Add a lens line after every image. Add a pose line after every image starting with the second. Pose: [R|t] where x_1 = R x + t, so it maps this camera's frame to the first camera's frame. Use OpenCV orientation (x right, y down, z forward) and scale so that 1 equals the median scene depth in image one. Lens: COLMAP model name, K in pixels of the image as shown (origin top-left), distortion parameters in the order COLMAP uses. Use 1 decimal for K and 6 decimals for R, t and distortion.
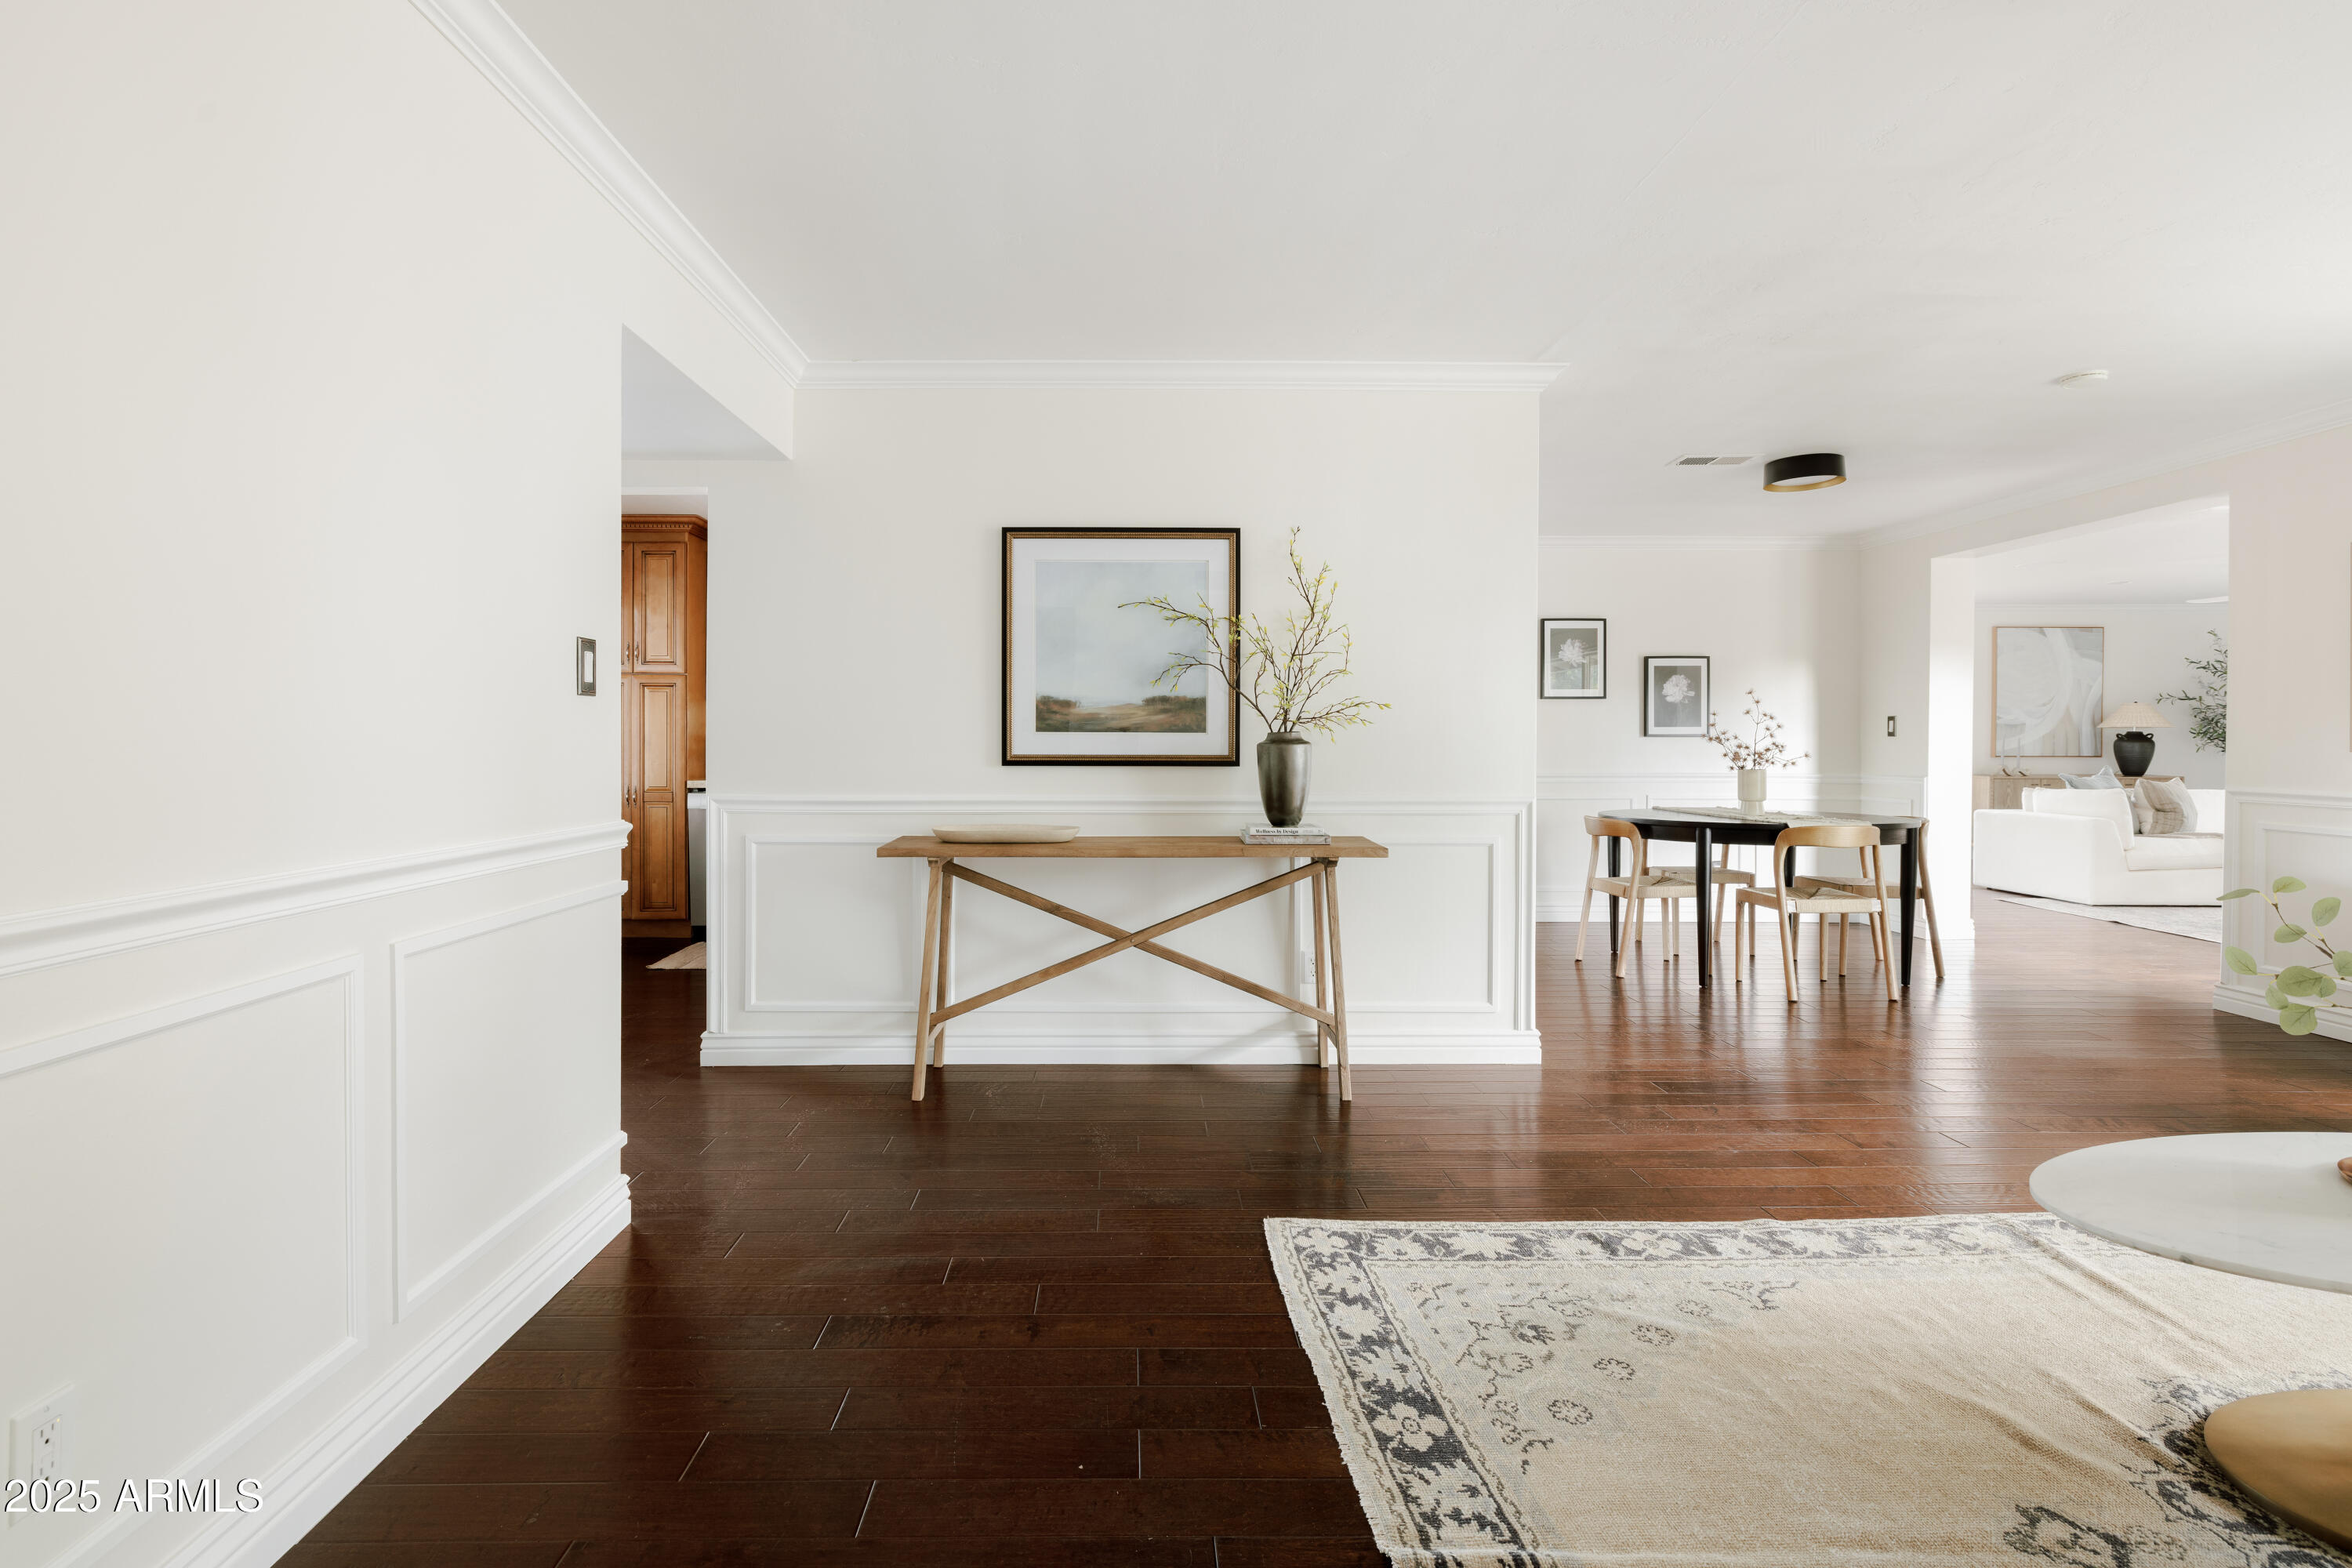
lens RADIAL K [[1131.6, 0, 1148.4], [0, 1131.6, 759.1], [0, 0, 1]] dist [-0.001874, 0.001378]
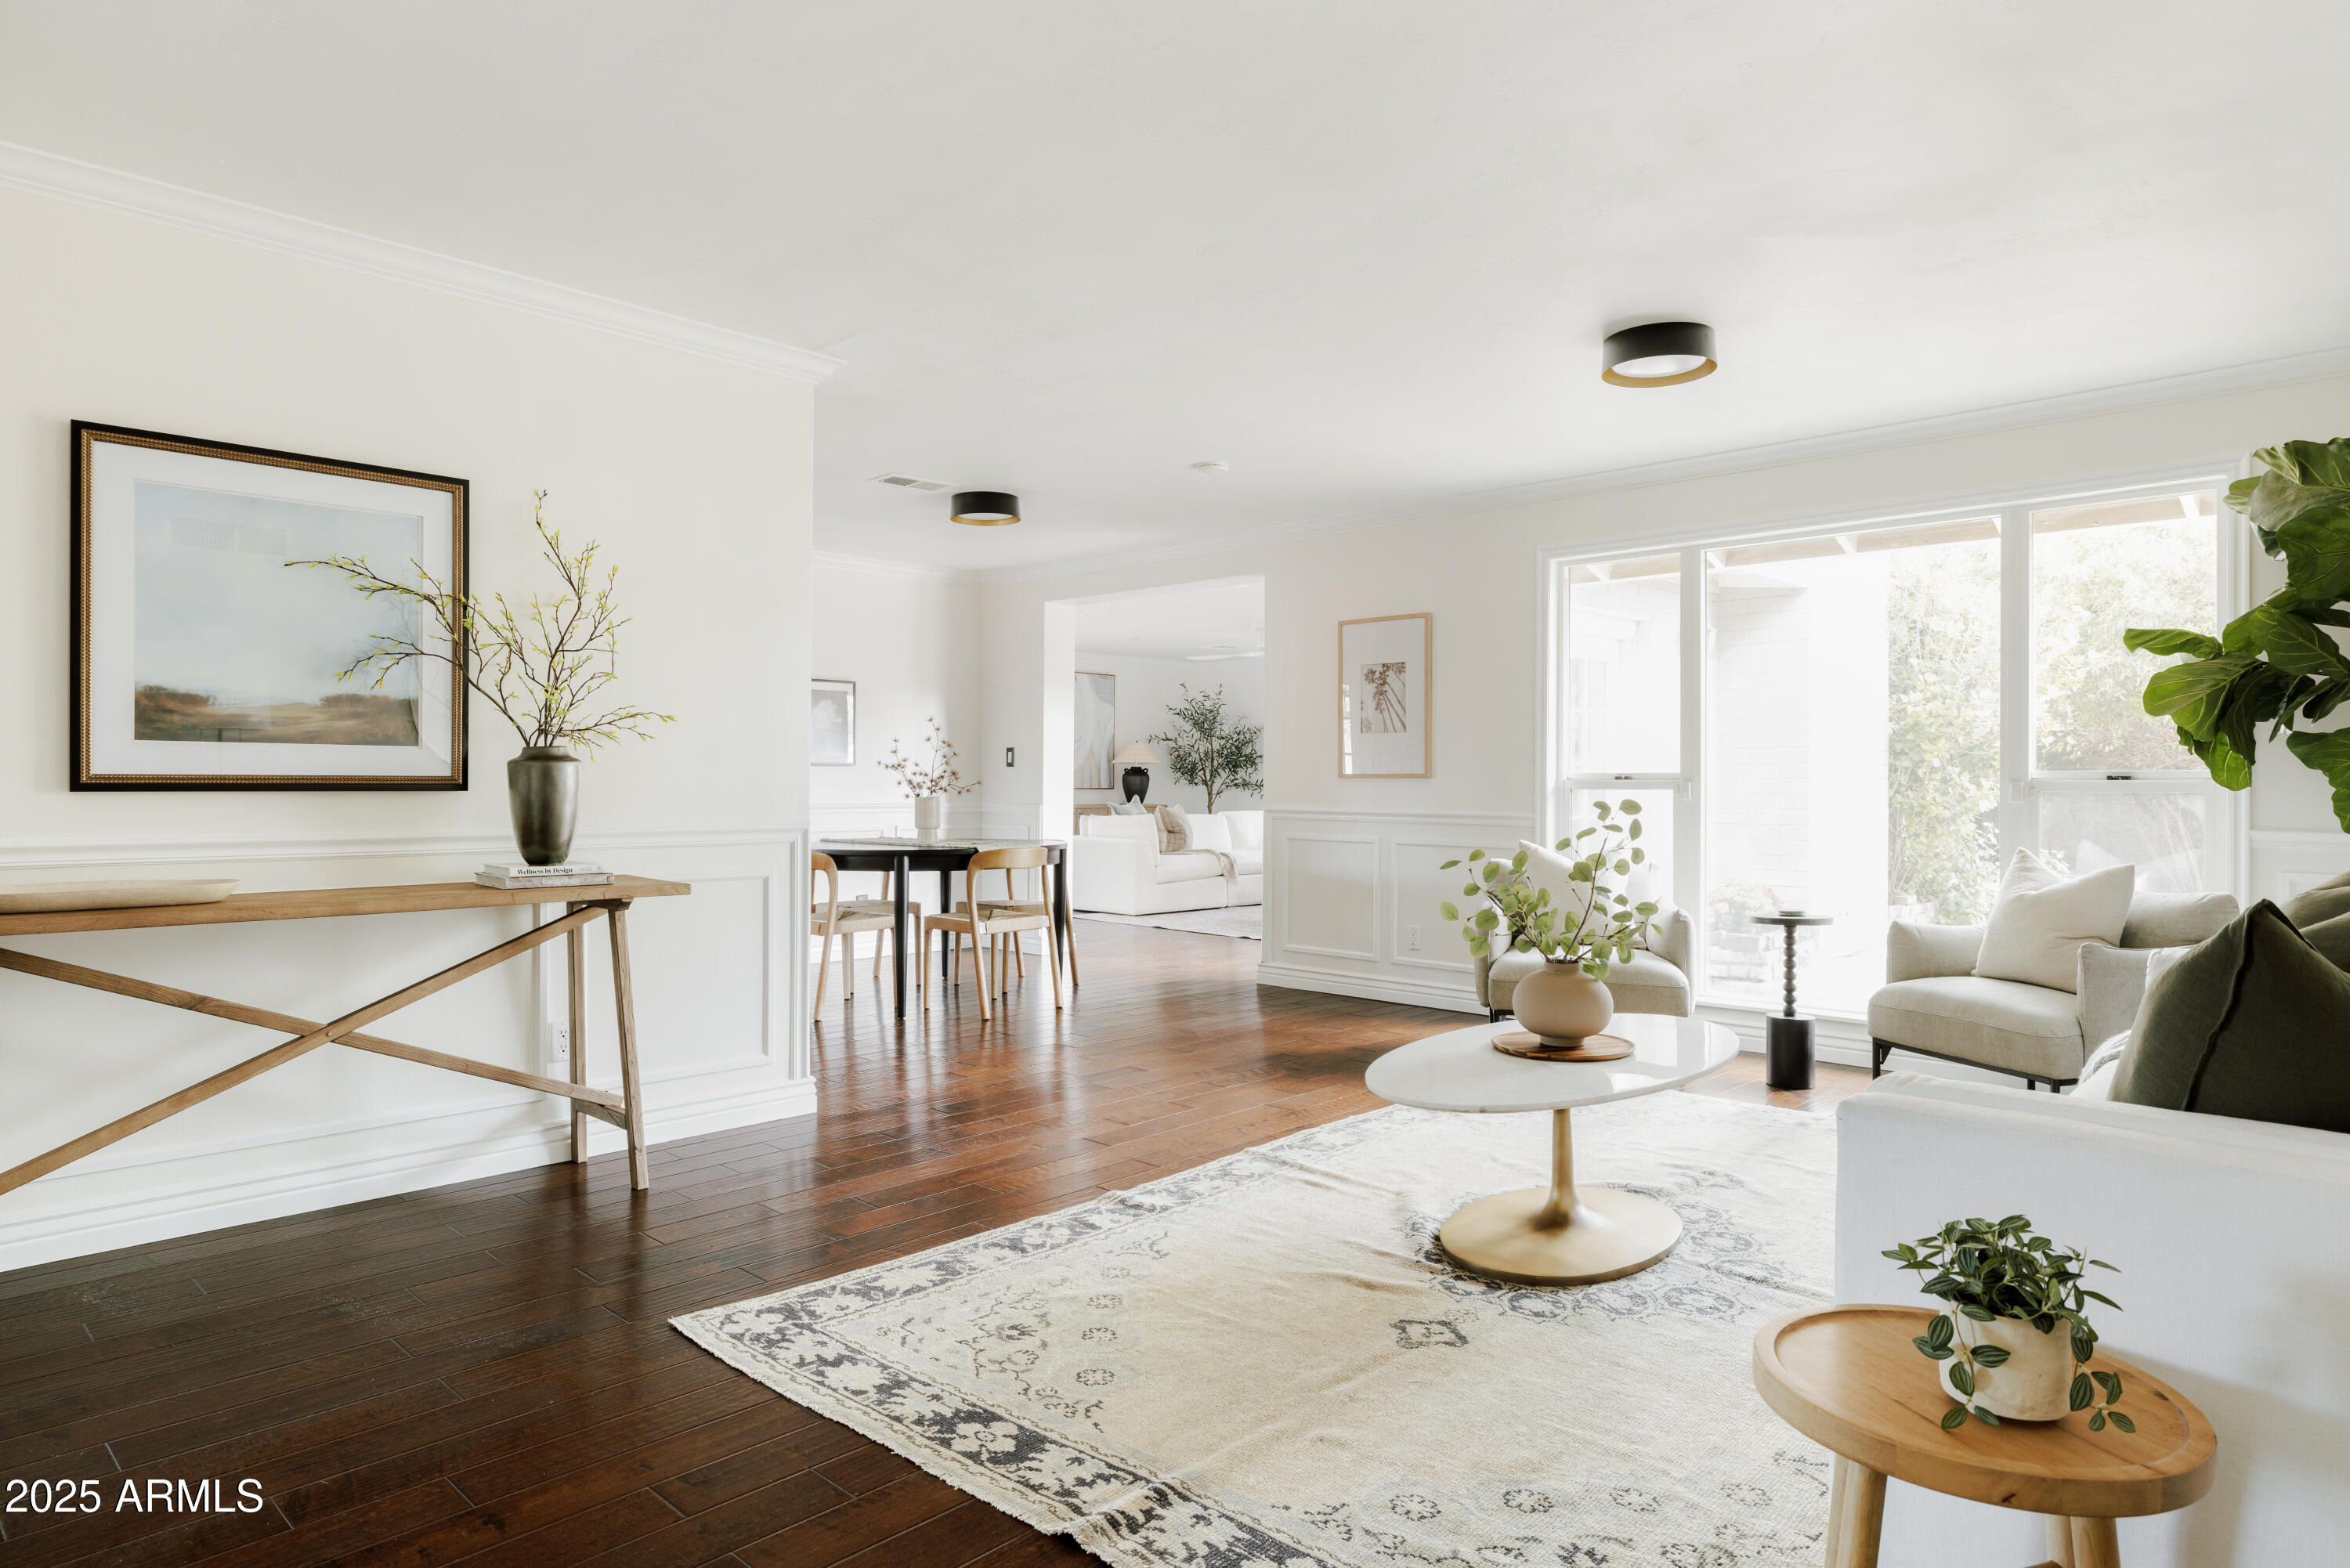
lens RADIAL K [[1336.7, 0, 1161.3], [0, 1336.7, 792.0], [0, 0, 1]] dist [0.000822, 0.003918]
pose [[0.711357, -0.004925, 0.702813, -0.340389], [0.008731, 0.999960, -0.001830, 0.019931], [-0.702776, 0.007438, 0.711372, 0.038715]]
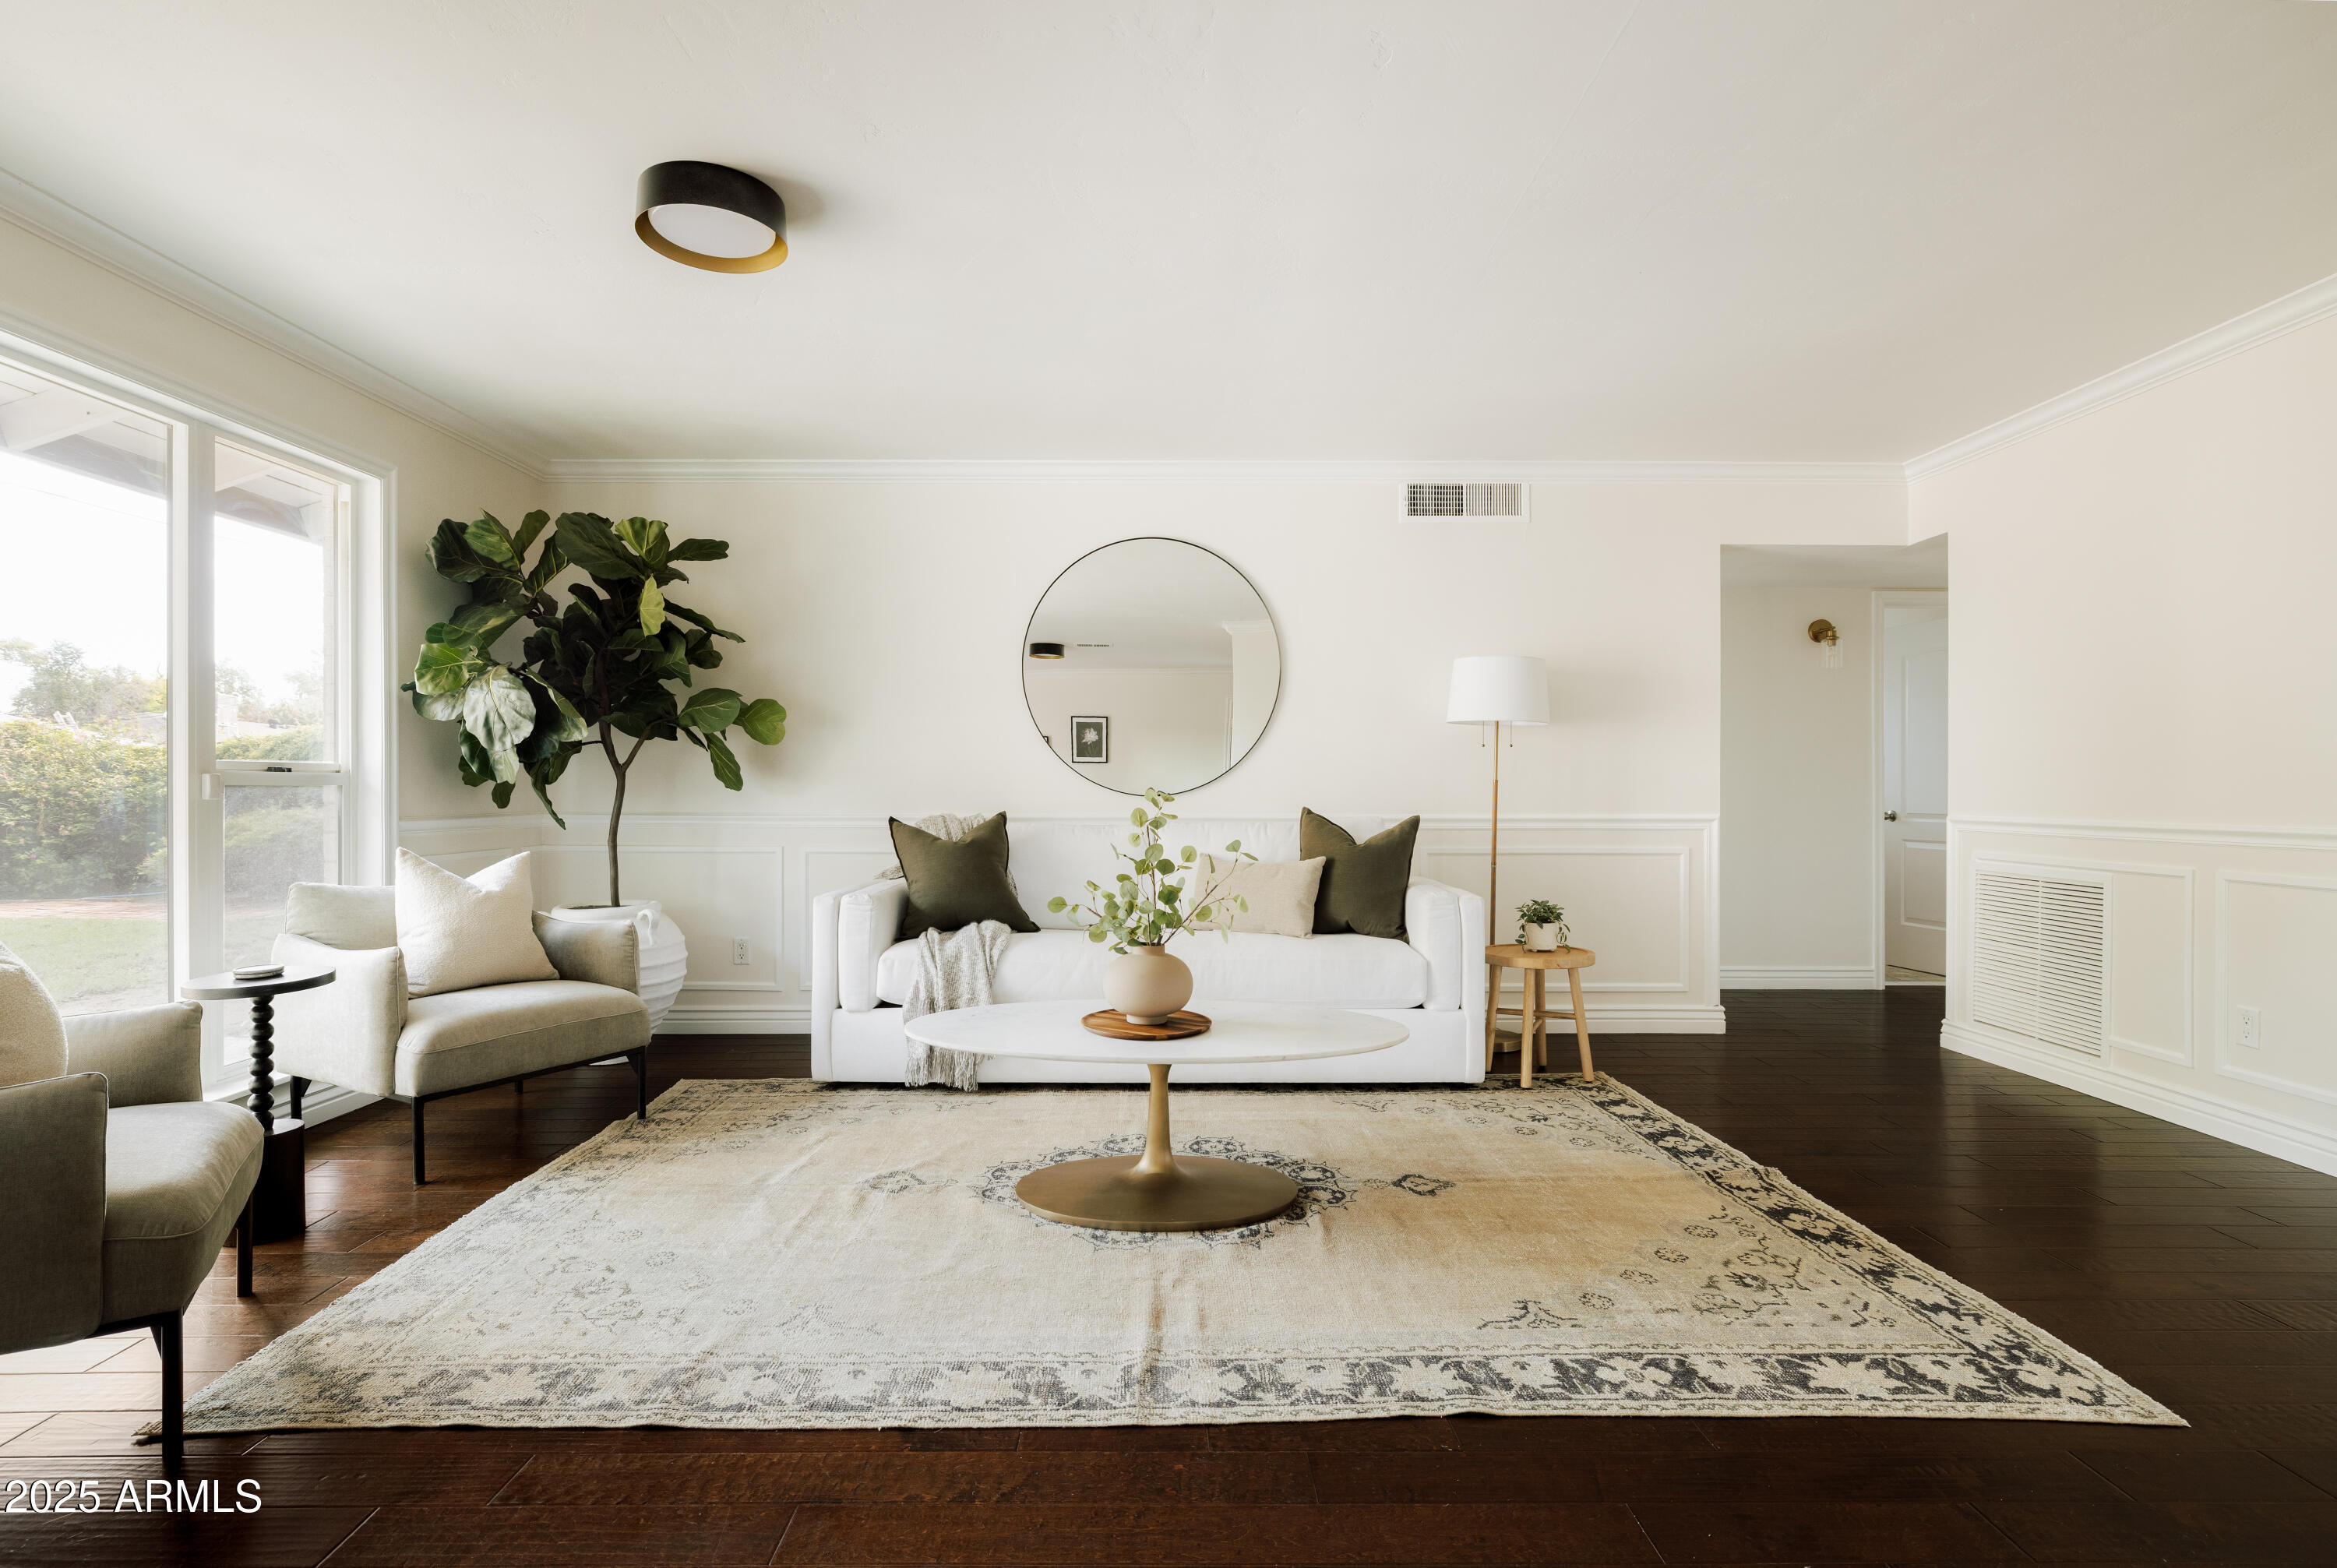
lens RADIAL K [[1124.3, 0, 1155.2], [0, 1124.3, 784.0], [0, 0, 1]] dist [-0.001874, 0.001378]
pose [[-0.999925, -0.005845, 0.010801, 0.756271], [-0.005748, 0.999943, 0.008964, 0.008426], [-0.010853, 0.008901, -0.999901, 1.745415]]
